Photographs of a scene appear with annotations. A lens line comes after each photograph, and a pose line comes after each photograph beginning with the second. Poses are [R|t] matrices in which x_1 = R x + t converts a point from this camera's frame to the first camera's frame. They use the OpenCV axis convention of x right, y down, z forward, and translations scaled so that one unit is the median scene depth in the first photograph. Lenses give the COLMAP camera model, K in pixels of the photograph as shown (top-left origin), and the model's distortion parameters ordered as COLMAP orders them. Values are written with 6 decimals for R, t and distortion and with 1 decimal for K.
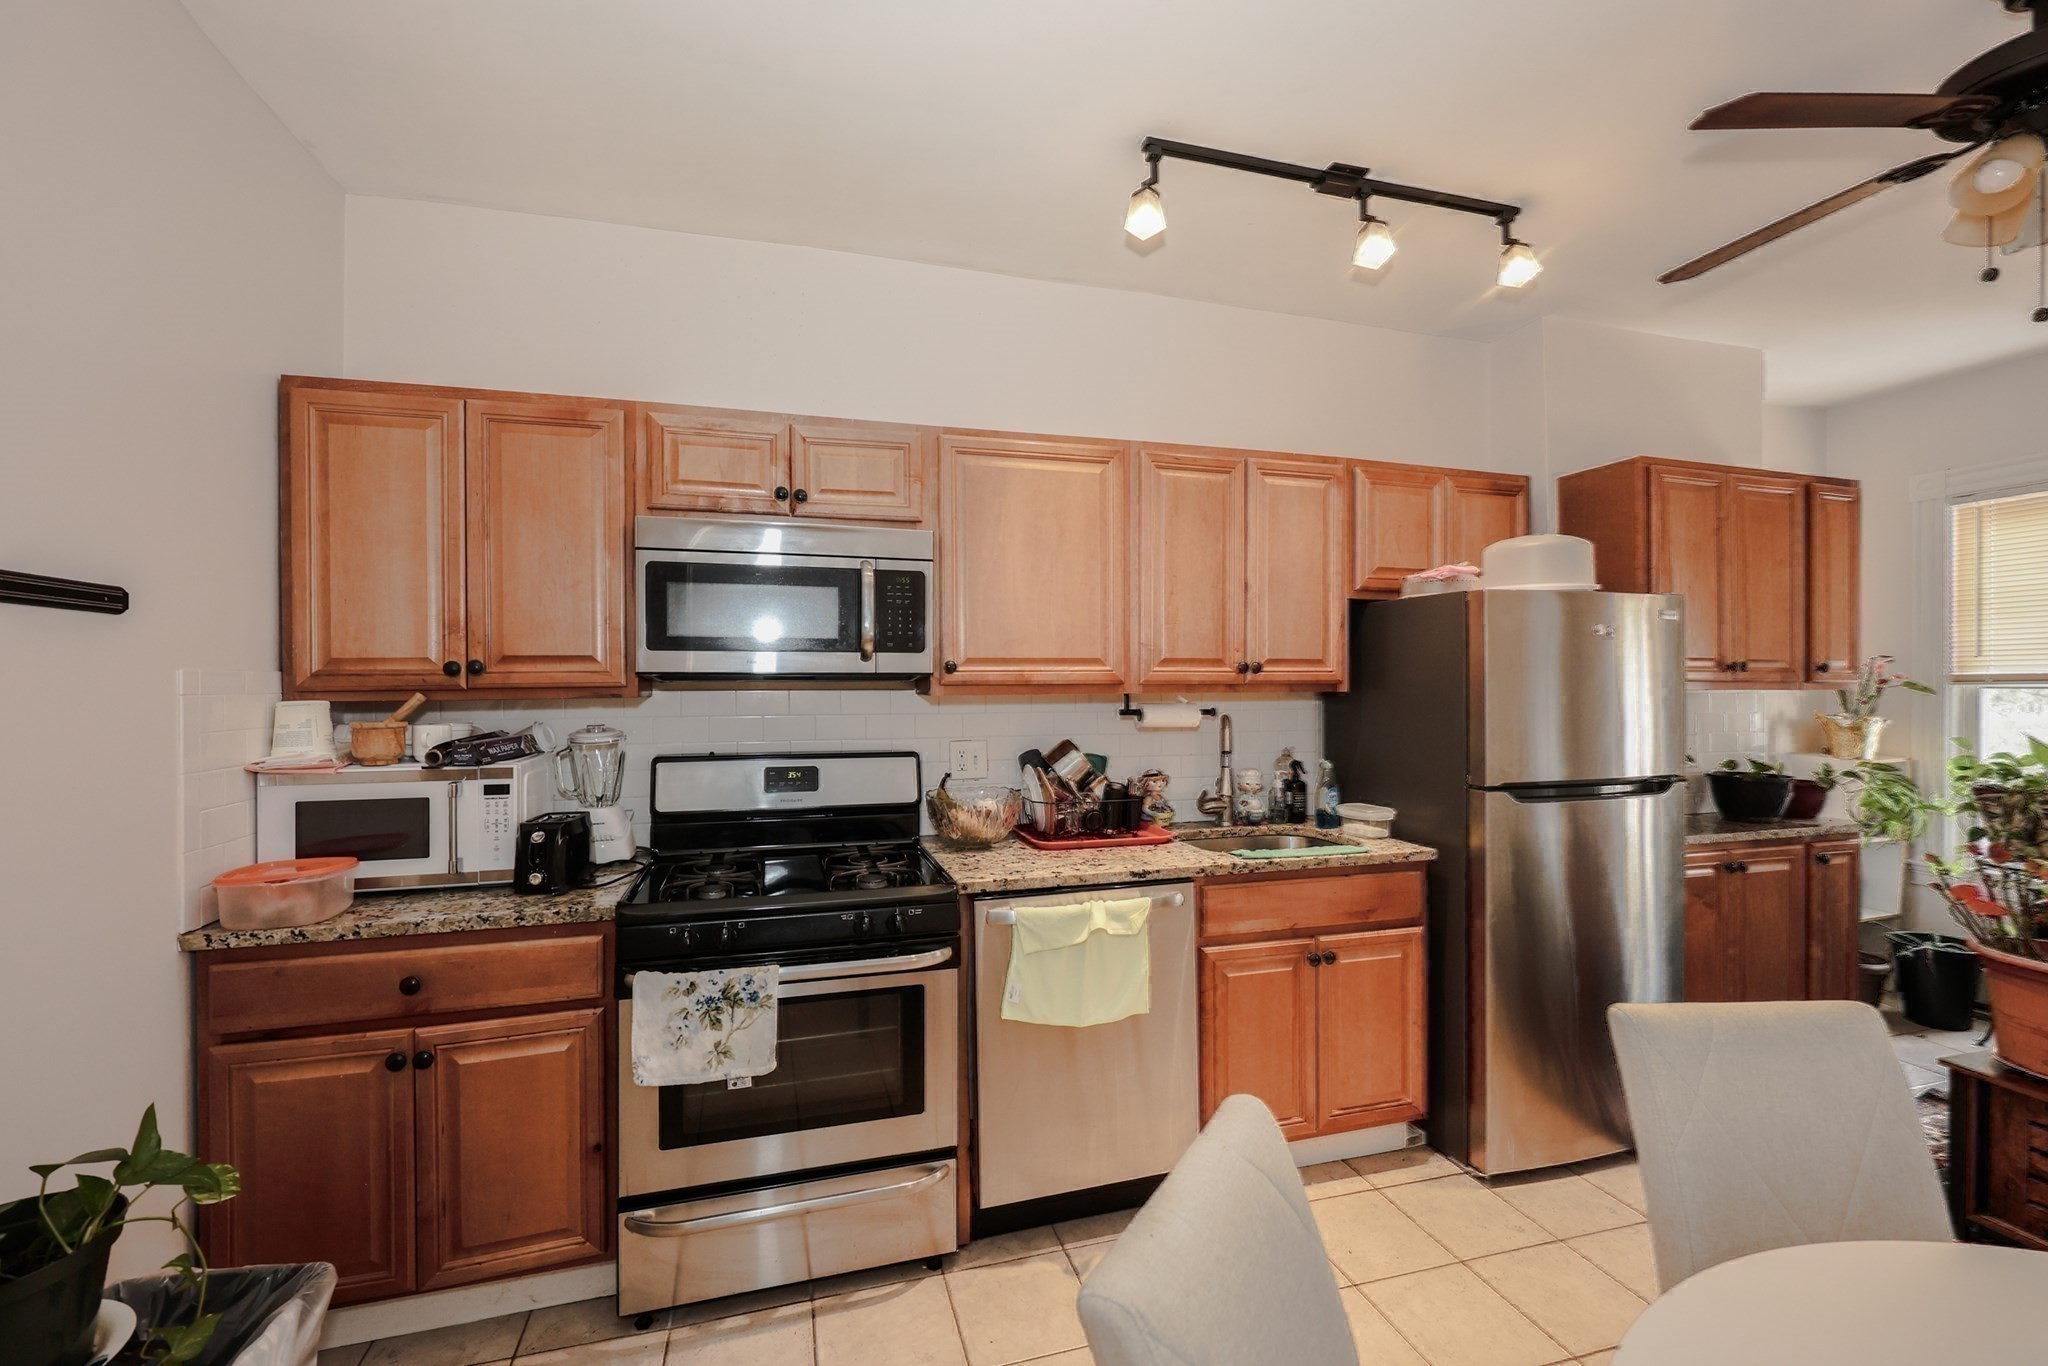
lens RADIAL K [[831.0, 0, 1024.0], [0, 831.0, 683.0], [0, 0, 1]] dist [-0.003698, -0.000118]
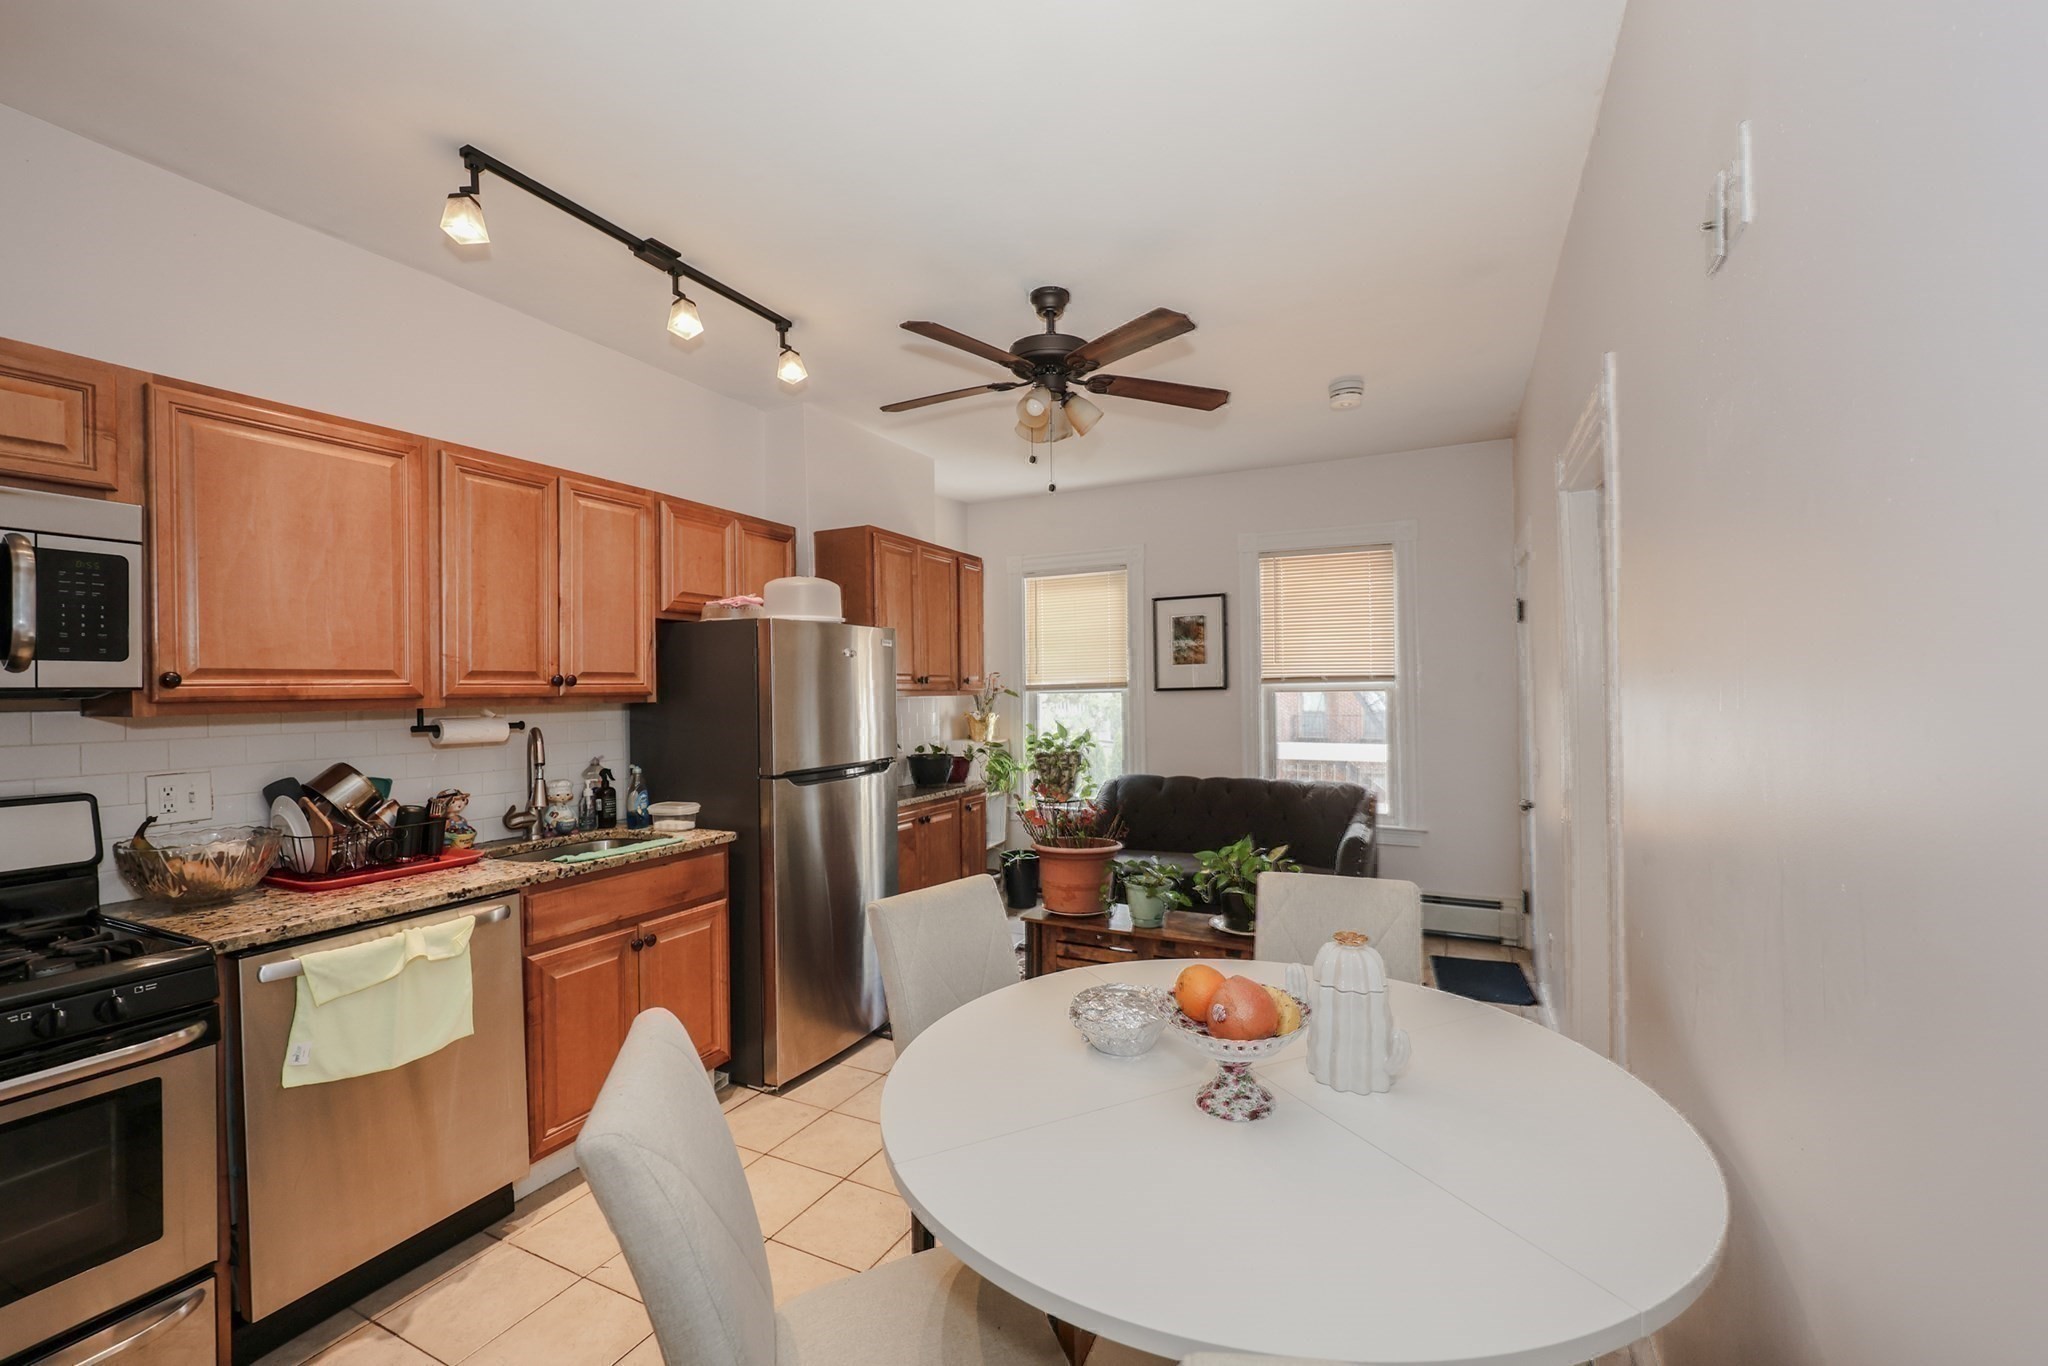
lens RADIAL K [[859.9, 0, 1024.5], [0, 859.9, 688.0], [0, 0, 1]] dist [0.000061, 0.001098]
pose [[0.670720, -0.006386, 0.741683, -0.139974], [0.013311, 0.999906, -0.003429, 0.002087], [-0.741592, 0.012173, 0.670741, -0.142281]]
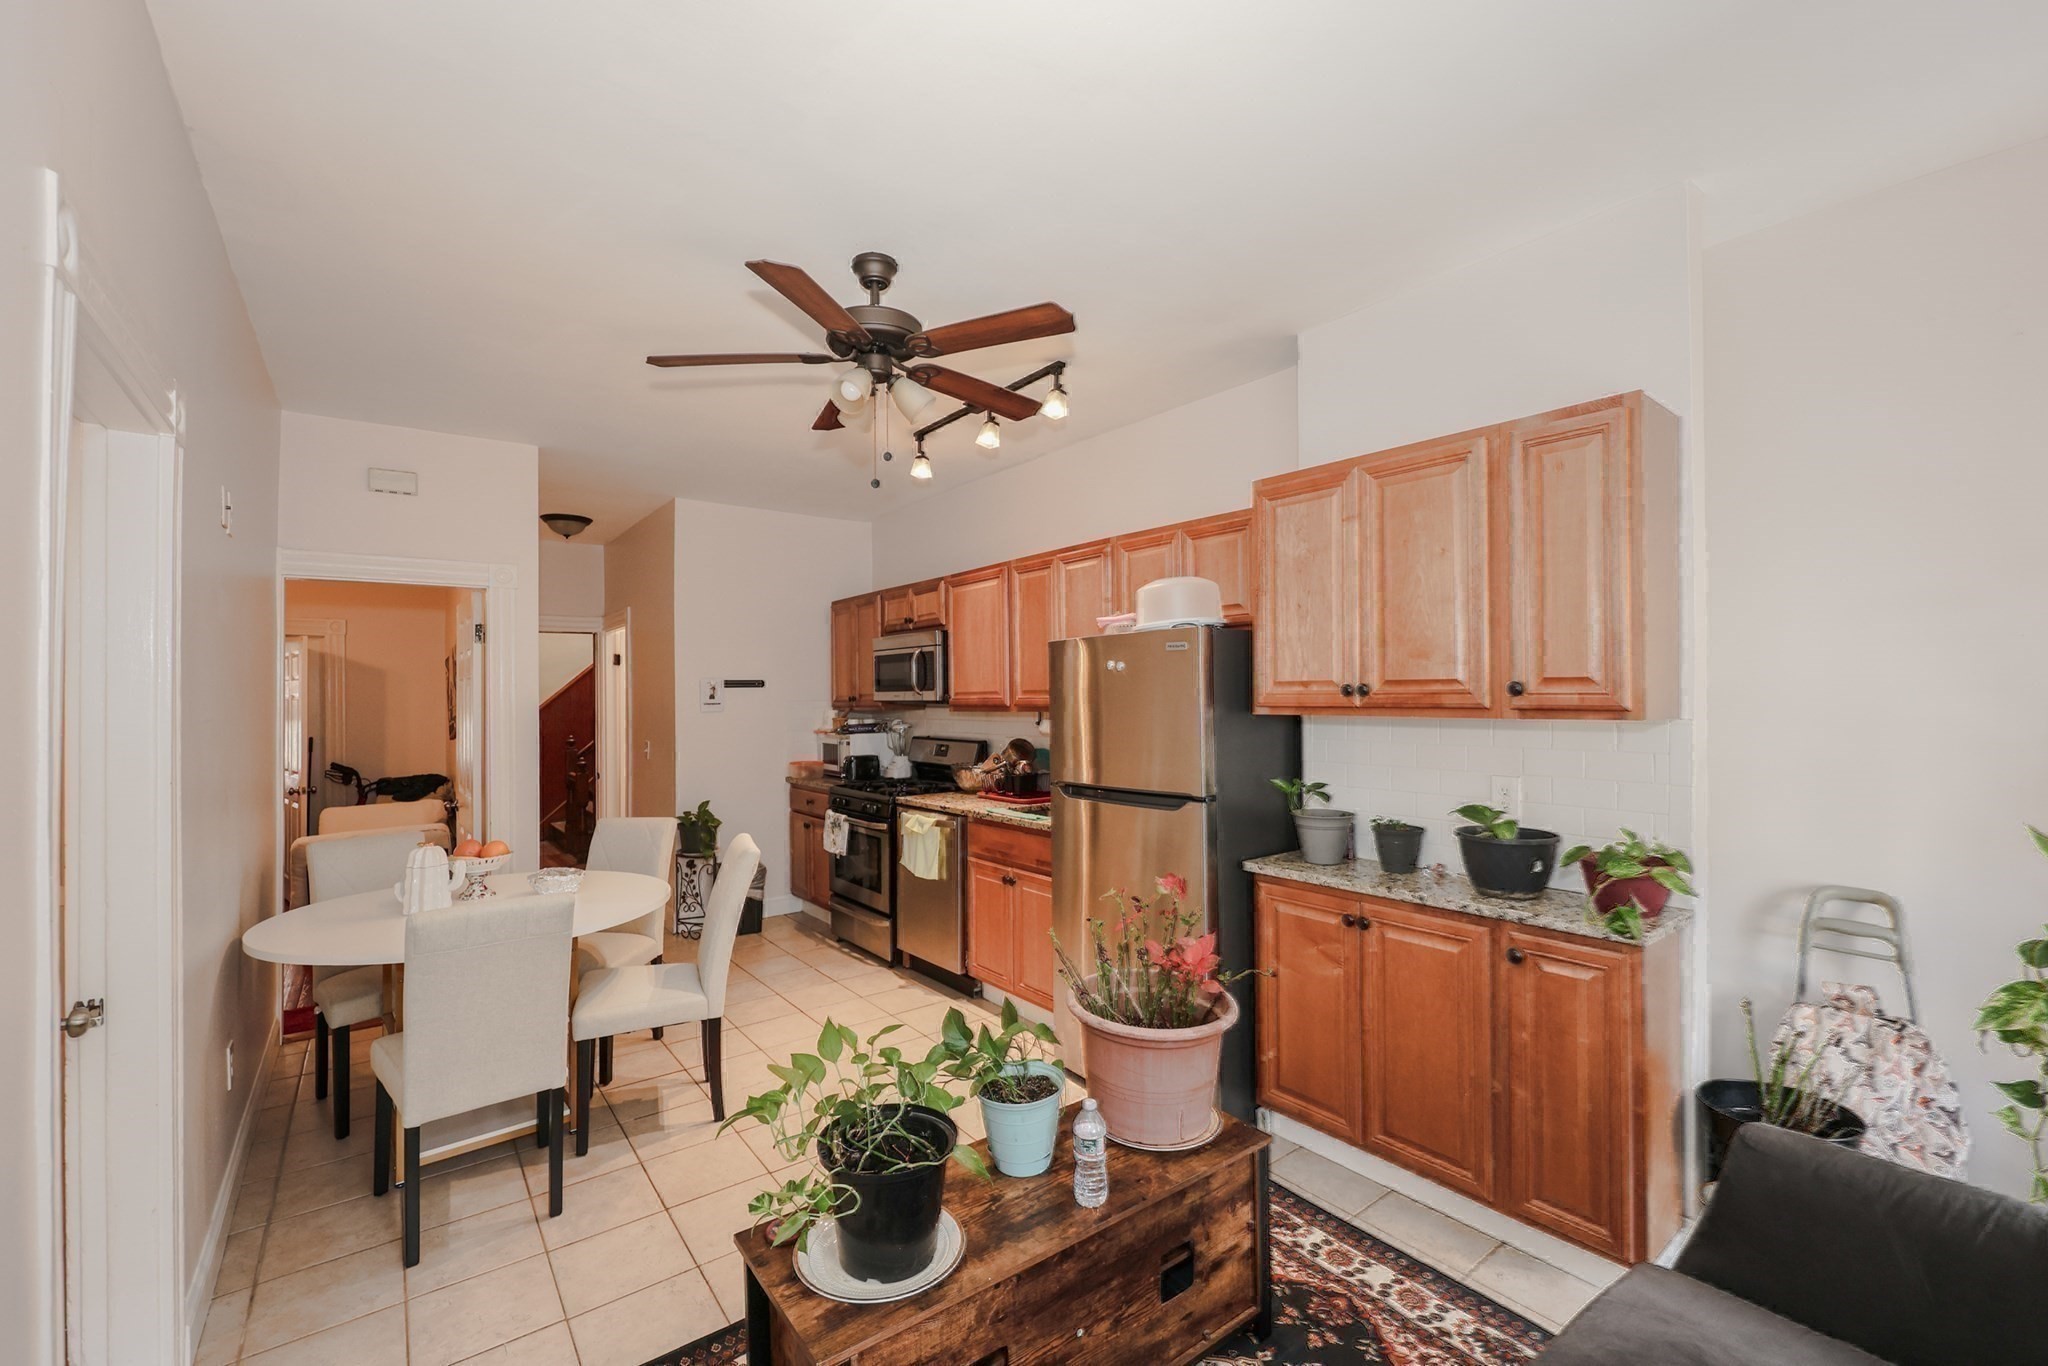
lens RADIAL K [[856.8, 0, 1022.8], [0, 856.8, 698.1], [0, 0, 1]] dist [-0.000057, 0.000167]
pose [[0.365015, -0.003945, -0.930993, 1.788732], [0.001314, 0.999992, -0.003722, -0.009027], [0.931001, 0.000136, 0.365018, 0.404258]]
